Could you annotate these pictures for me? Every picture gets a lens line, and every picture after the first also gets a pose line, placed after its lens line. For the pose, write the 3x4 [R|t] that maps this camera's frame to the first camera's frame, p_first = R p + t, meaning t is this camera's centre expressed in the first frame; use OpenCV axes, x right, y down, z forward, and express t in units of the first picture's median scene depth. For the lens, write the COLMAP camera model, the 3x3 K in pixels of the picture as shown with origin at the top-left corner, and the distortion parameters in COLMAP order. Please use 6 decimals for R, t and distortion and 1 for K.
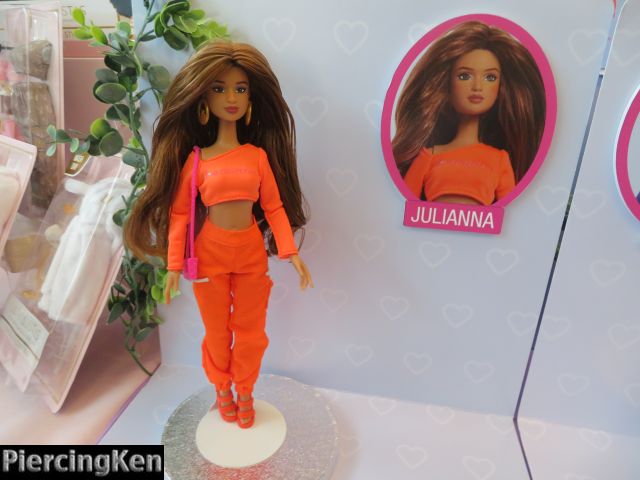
lens RADIAL K [[453.9, 0, 320.0], [0, 453.9, 240.0], [0, 0, 1]] dist [-0.001975, -0.004932]
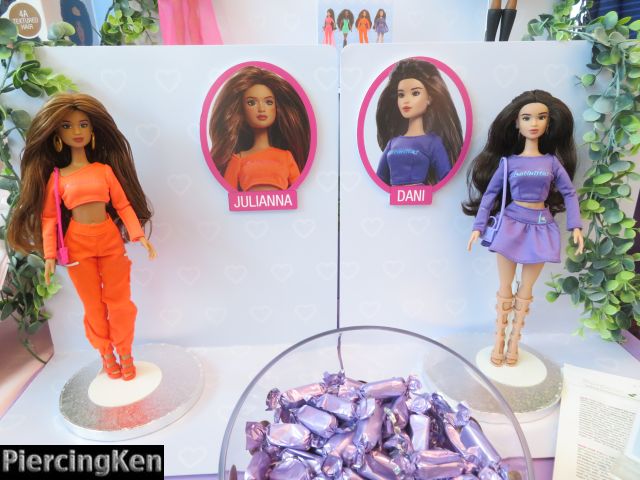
lens RADIAL K [[453.9, 0, 320.0], [0, 453.9, 240.0], [0, 0, 1]] dist [-0.001975, -0.004932]
pose [[0.971257, -0.128581, 0.200317, 0.176013], [0.133915, 0.990904, -0.013255, 0.119584], [-0.196791, 0.039699, 0.979641, -0.436513]]
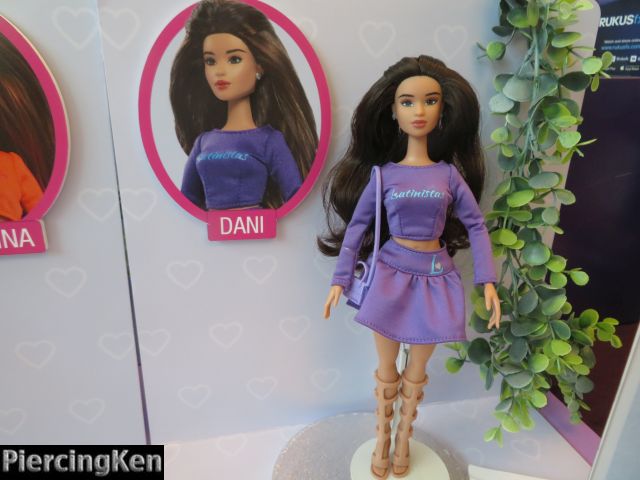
lens RADIAL K [[445.6, 0, 317.3], [0, 445.6, 238.3], [0, 0, 1]] dist [-0.006486, 0.000065]
pose [[0.915377, -0.152847, 0.372454, 0.585258], [0.160624, 0.986962, 0.010264, 0.036228], [-0.369167, 0.050430, 0.927994, 0.054648]]
